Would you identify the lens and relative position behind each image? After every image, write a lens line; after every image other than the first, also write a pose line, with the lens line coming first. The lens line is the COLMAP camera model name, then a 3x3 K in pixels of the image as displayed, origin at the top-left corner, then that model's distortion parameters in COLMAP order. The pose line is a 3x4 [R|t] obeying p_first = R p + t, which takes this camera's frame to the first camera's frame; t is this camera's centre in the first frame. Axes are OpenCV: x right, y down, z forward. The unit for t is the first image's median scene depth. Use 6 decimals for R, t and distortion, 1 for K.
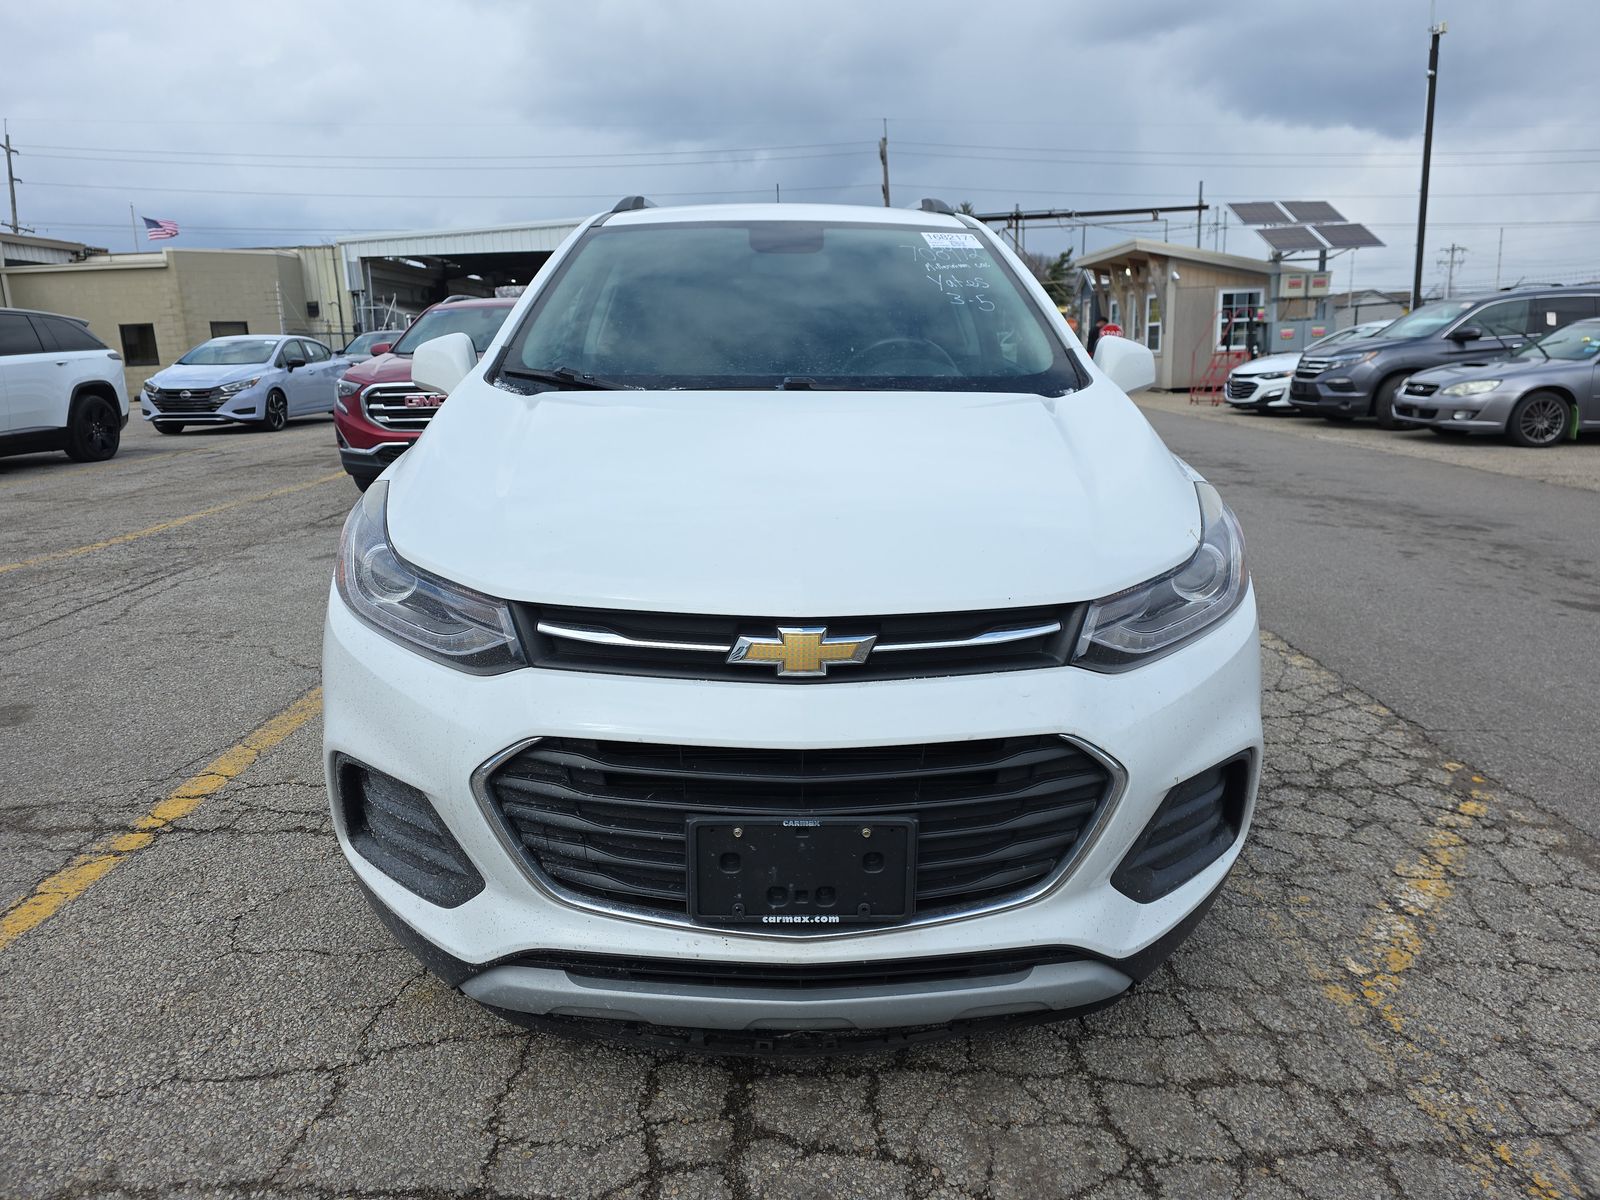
lens RADIAL K [[1084.9, 0, 800.0], [0, 1084.9, 600.0], [0, 0, 1]] dist [0.065560, -0.058651]
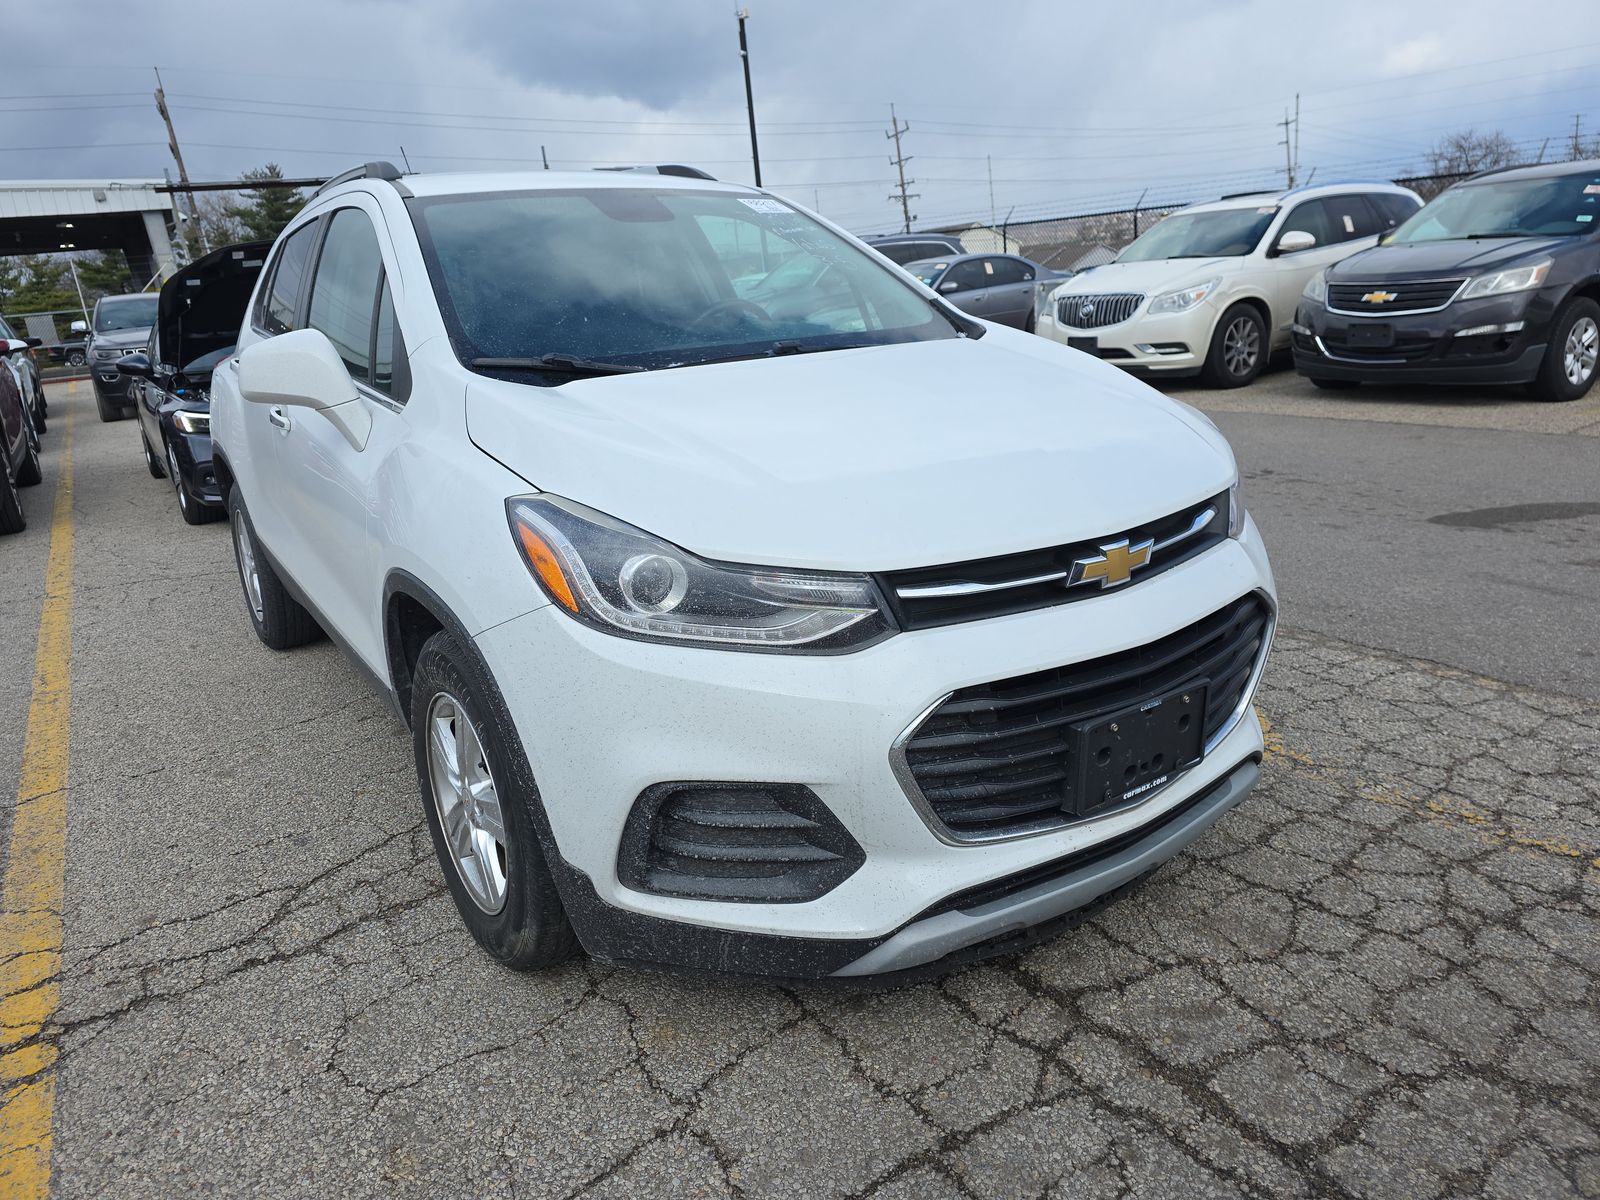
lens RADIAL K [[1067.5, 0, 800.0], [0, 1067.5, 600.0], [0, 0, 1]] dist [0.101171, -0.121305]
pose [[0.831156, -0.207951, 0.515690, -0.792375], [0.190616, 0.977796, 0.087071, -0.070378], [-0.522346, 0.025930, 0.852339, 0.181036]]
